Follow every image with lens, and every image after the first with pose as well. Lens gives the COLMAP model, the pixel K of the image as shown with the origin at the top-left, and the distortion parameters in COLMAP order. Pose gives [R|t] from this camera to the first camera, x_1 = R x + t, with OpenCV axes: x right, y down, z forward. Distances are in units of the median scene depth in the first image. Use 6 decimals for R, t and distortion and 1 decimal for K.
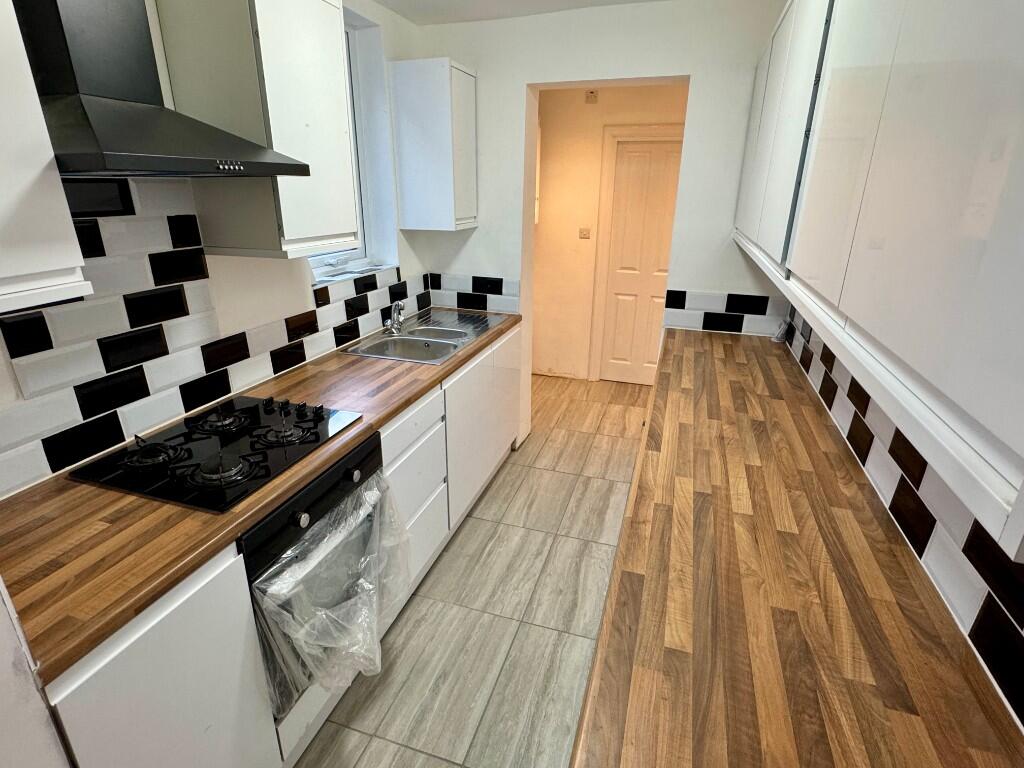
lens RADIAL K [[532.5, 0, 512.0], [0, 532.5, 384.0], [0, 0, 1]] dist [0.002880, 0.000223]
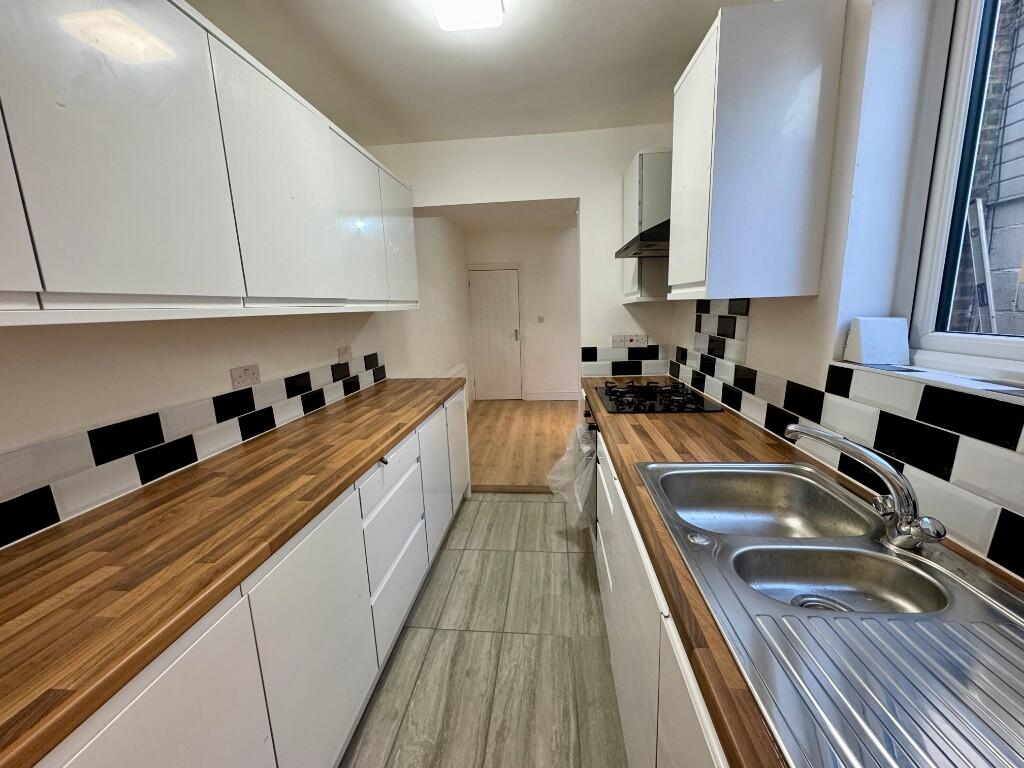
lens RADIAL K [[409.8, 0, 512.0], [0, 409.8, 384.0], [0, 0, 1]] dist [-0.001310, 0.000172]
pose [[-0.977136, 0.059302, -0.204177, 0.126462], [-0.052314, 0.863734, 0.501225, -0.377188], [0.206079, 0.500446, -0.840883, 1.301530]]
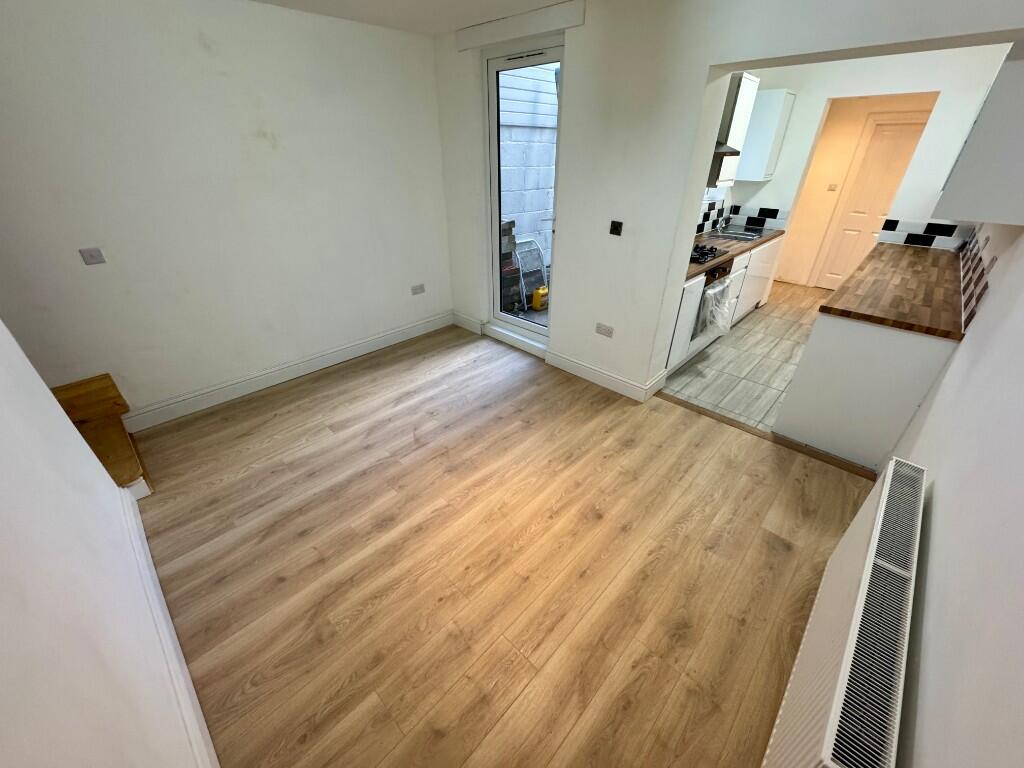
lens RADIAL K [[409.8, 0, 512.0], [0, 409.8, 384.0], [0, 0, 1]] dist [-0.001310, 0.000172]
pose [[0.901564, 0.209385, -0.378602, -0.248327], [-0.144859, 0.970670, 0.191875, 0.337087], [0.407674, -0.118144, 0.905453, -0.995532]]
